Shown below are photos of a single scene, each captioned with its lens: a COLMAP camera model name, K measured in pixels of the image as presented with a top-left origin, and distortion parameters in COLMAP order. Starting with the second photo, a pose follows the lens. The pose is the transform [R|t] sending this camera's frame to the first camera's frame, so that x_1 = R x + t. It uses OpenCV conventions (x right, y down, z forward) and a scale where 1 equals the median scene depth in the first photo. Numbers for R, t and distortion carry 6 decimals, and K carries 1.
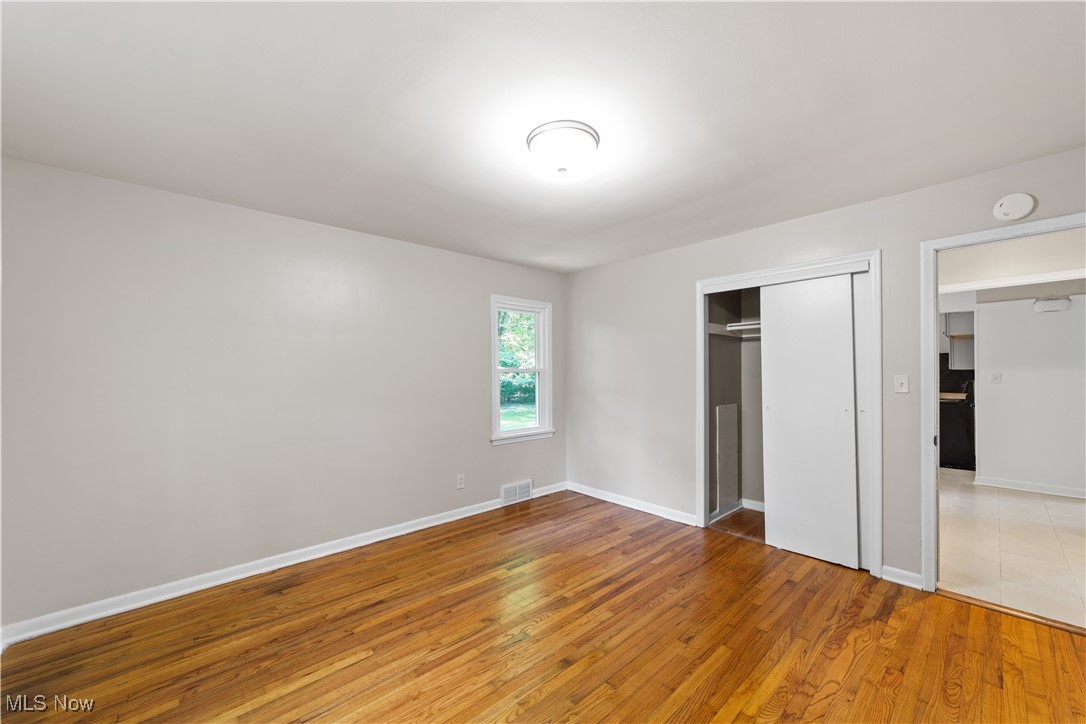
lens RADIAL K [[419.0, 0, 541.5], [0, 419.0, 364.7], [0, 0, 1]] dist [-0.018822, 0.008967]
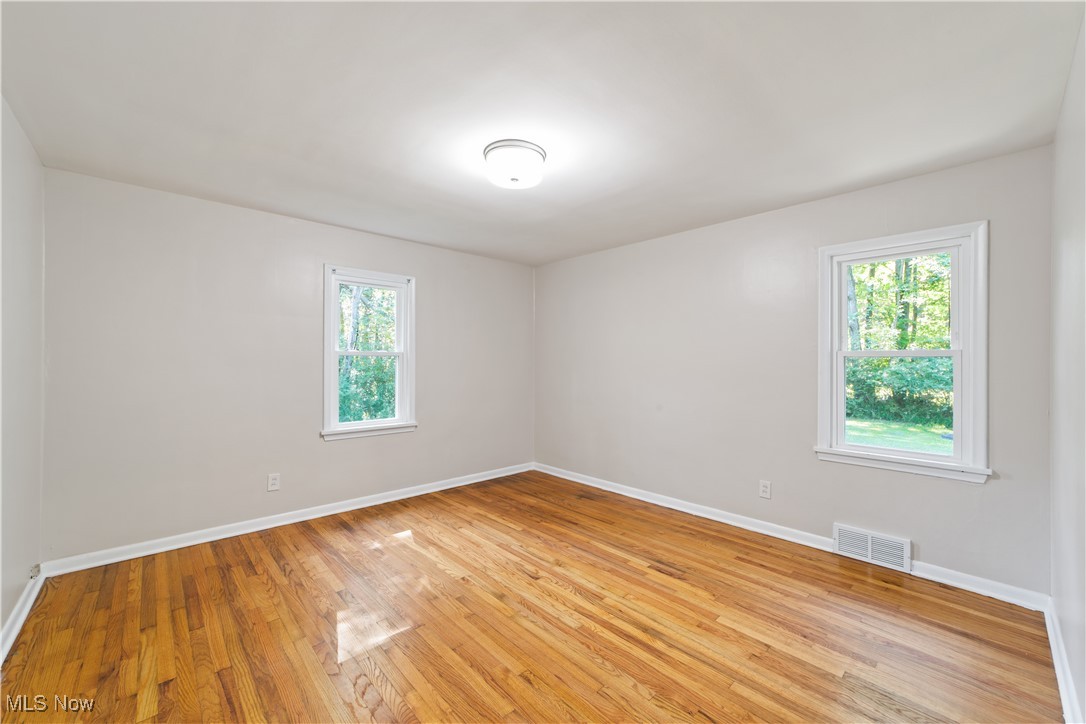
lens RADIAL K [[419.0, 0, 541.5], [0, 419.0, 364.7], [0, 0, 1]] dist [-0.018822, 0.008967]
pose [[0.022185, 0.013275, -0.999666, 0.852787], [0.012104, 0.999835, 0.013546, 0.019591], [0.999681, -0.012401, 0.022021, 0.742931]]
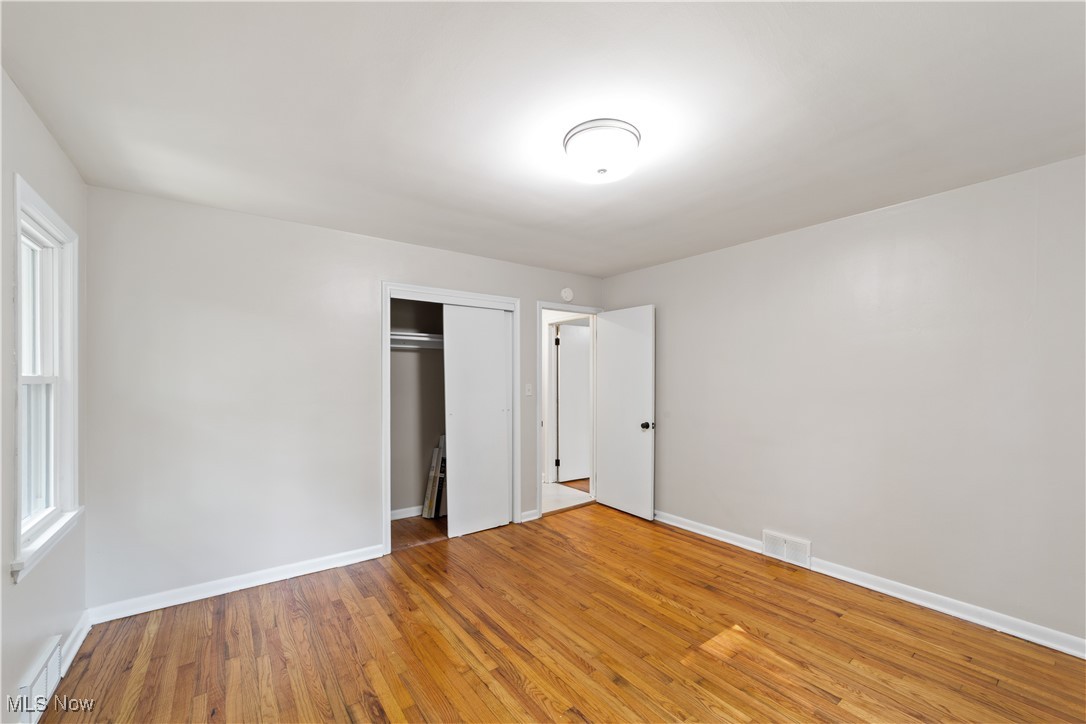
lens RADIAL K [[433.3, 0, 539.0], [0, 433.3, 373.0], [0, 0, 1]] dist [-0.006274, 0.000126]
pose [[0.098010, 0.017823, 0.995026, -0.662508], [-0.015092, 0.999751, -0.016421, 0.009289], [-0.995071, -0.013408, 0.098255, 0.739664]]
